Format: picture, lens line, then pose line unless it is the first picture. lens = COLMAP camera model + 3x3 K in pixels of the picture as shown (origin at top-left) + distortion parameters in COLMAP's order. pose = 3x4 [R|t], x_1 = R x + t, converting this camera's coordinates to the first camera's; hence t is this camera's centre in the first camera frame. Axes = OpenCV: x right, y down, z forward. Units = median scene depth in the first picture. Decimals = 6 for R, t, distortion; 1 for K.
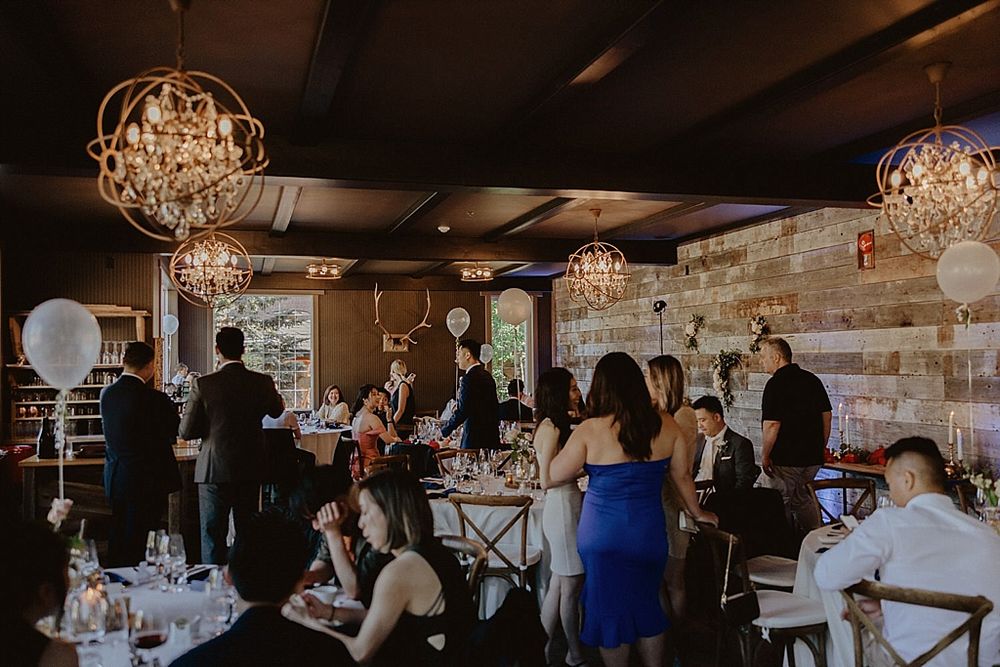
lens RADIAL K [[840.4, 0, 495.5], [0, 840.4, 338.5], [0, 0, 1]] dist [0.033192, 0.000173]
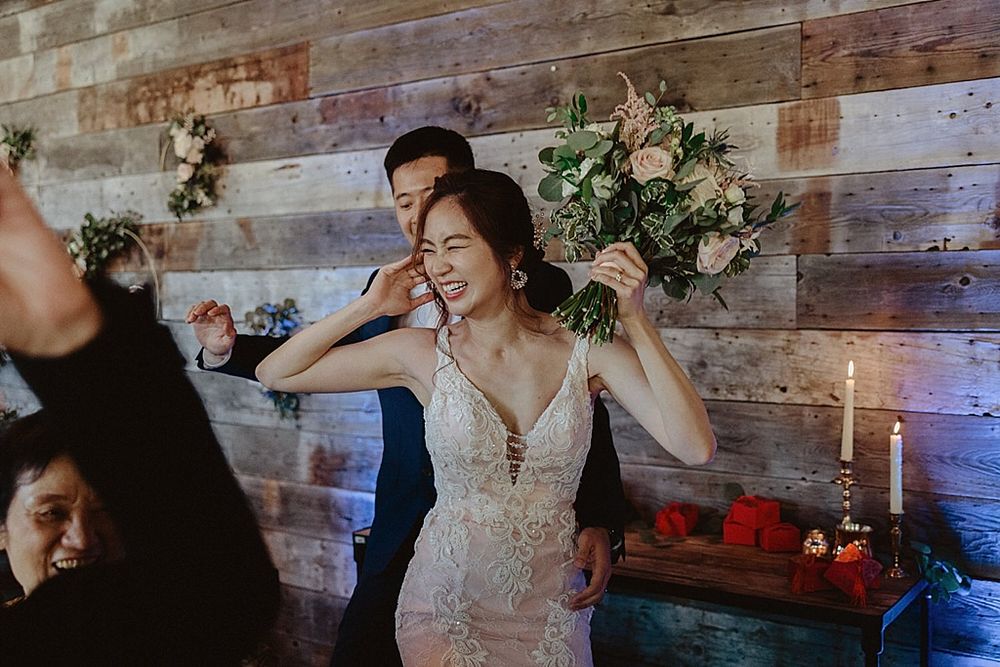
lens RADIAL K [[1128.4, 0, 498.5], [0, 1128.4, 332.5], [0, 0, 1]] dist [-0.002658, 0.011585]
pose [[0.805302, -0.043212, 0.591287, 0.127667], [-0.000609, 0.997279, 0.073712, 0.031090], [-0.592864, -0.059721, 0.803085, 0.528803]]
